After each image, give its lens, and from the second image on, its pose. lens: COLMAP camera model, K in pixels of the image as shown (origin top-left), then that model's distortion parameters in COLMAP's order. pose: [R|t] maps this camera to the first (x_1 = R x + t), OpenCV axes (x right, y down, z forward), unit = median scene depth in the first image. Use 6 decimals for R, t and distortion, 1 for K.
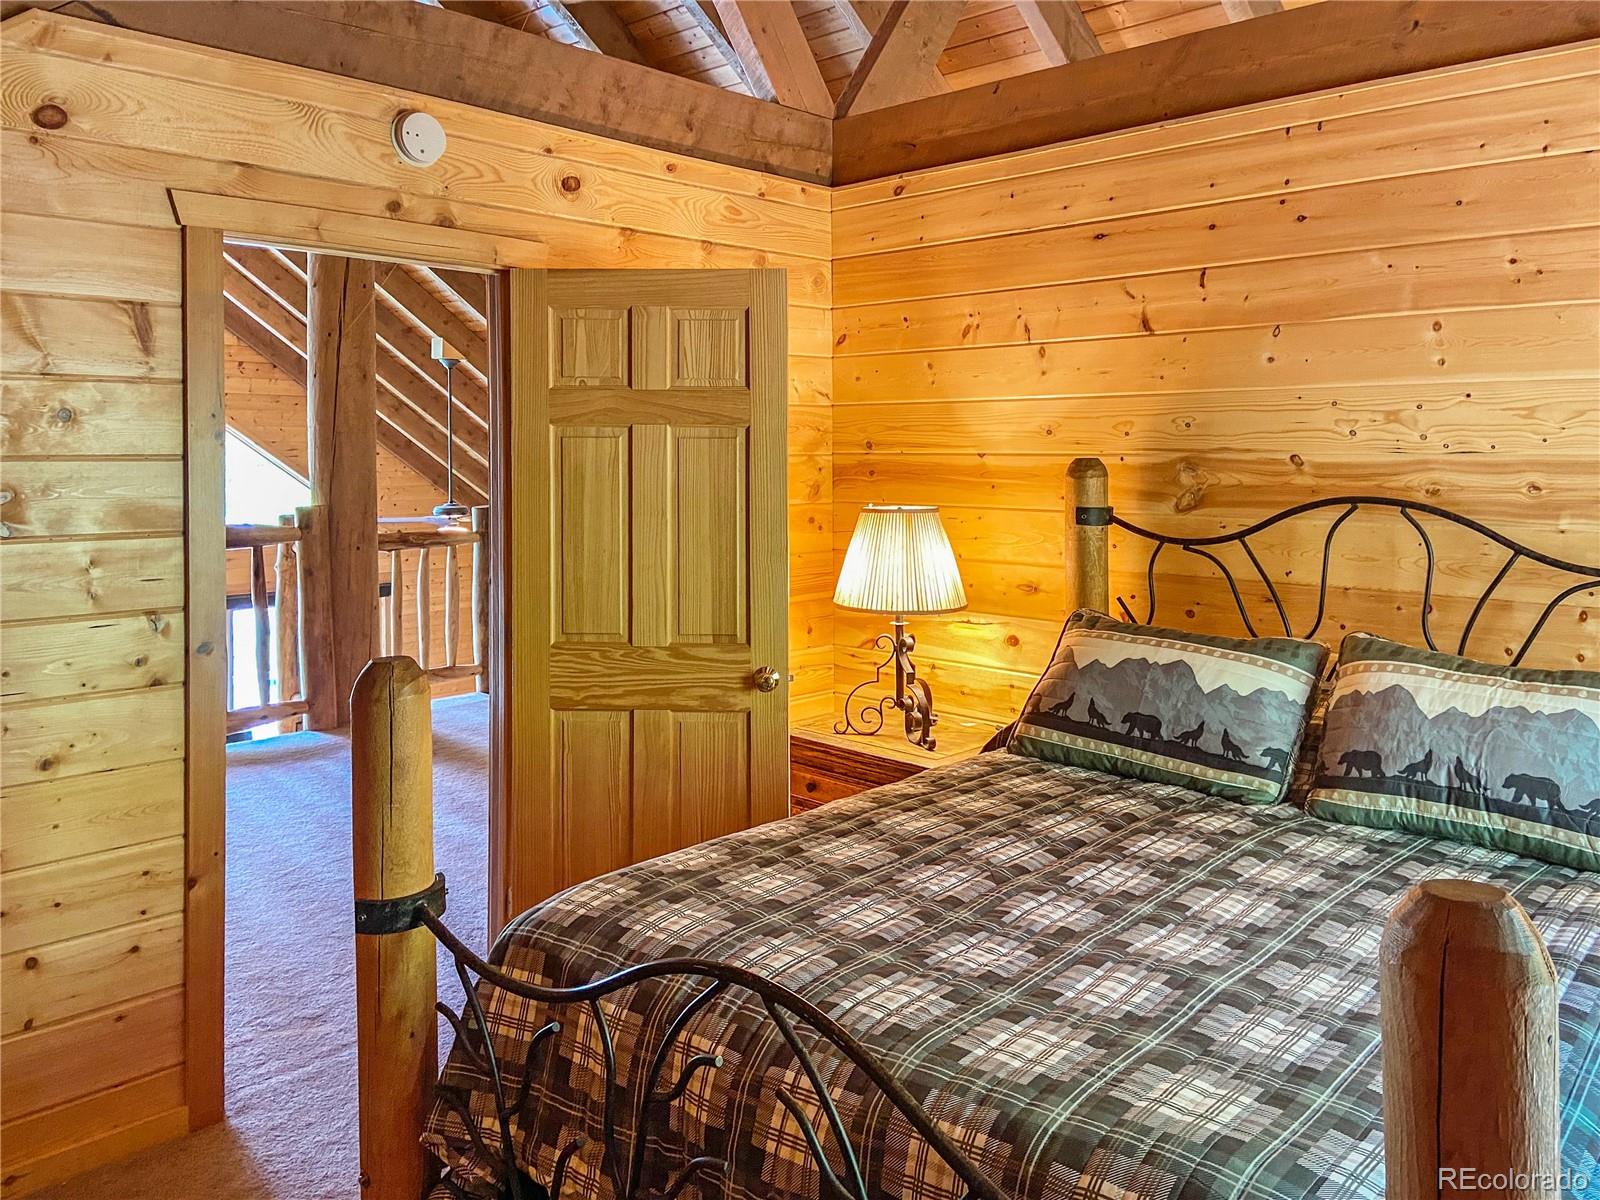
lens RADIAL K [[1211.7, 0, 804.7], [0, 1211.7, 587.9], [0, 0, 1]] dist [0.113133, -0.135545]
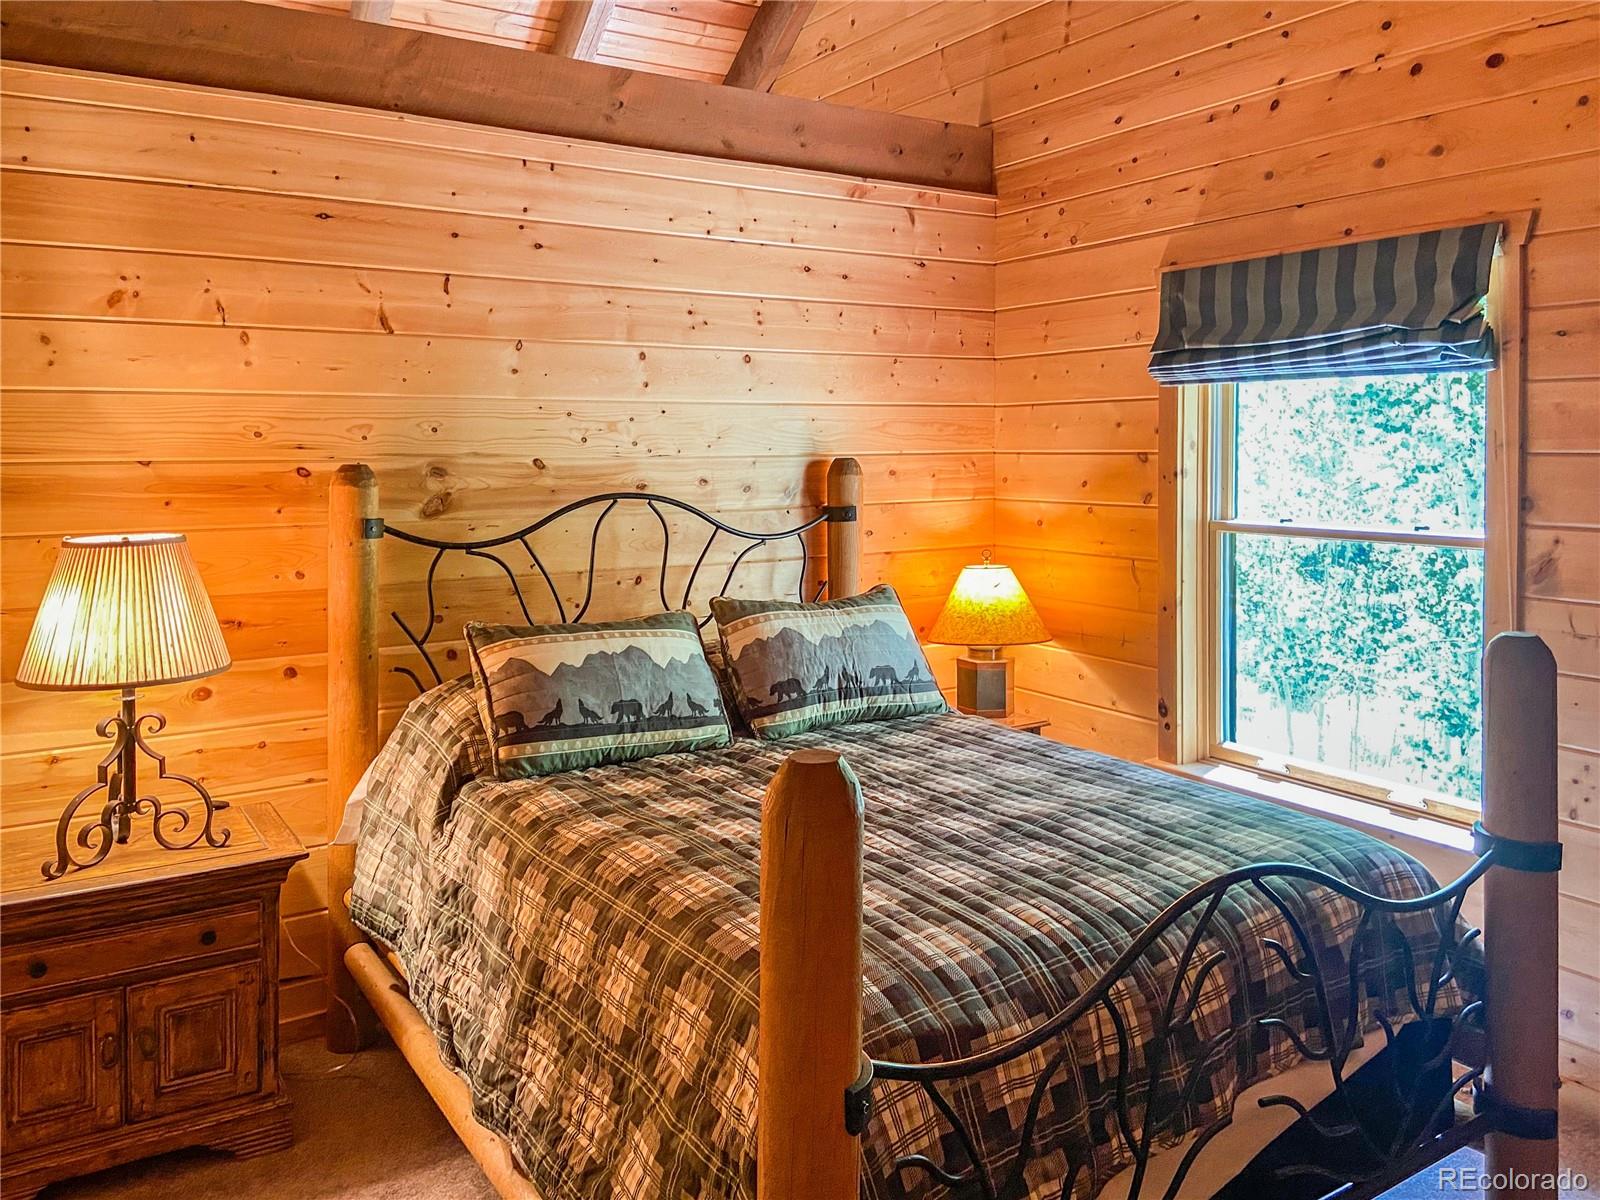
lens RADIAL K [[1225.3, 0, 800.0], [0, 1225.3, 600.0], [0, 0, 1]] dist [0.114766, -0.134900]
pose [[0.251549, -0.128285, 0.959305, -0.649089], [0.117674, 0.987877, 0.101249, -0.069445], [-0.960664, 0.087416, 0.263596, 0.506386]]
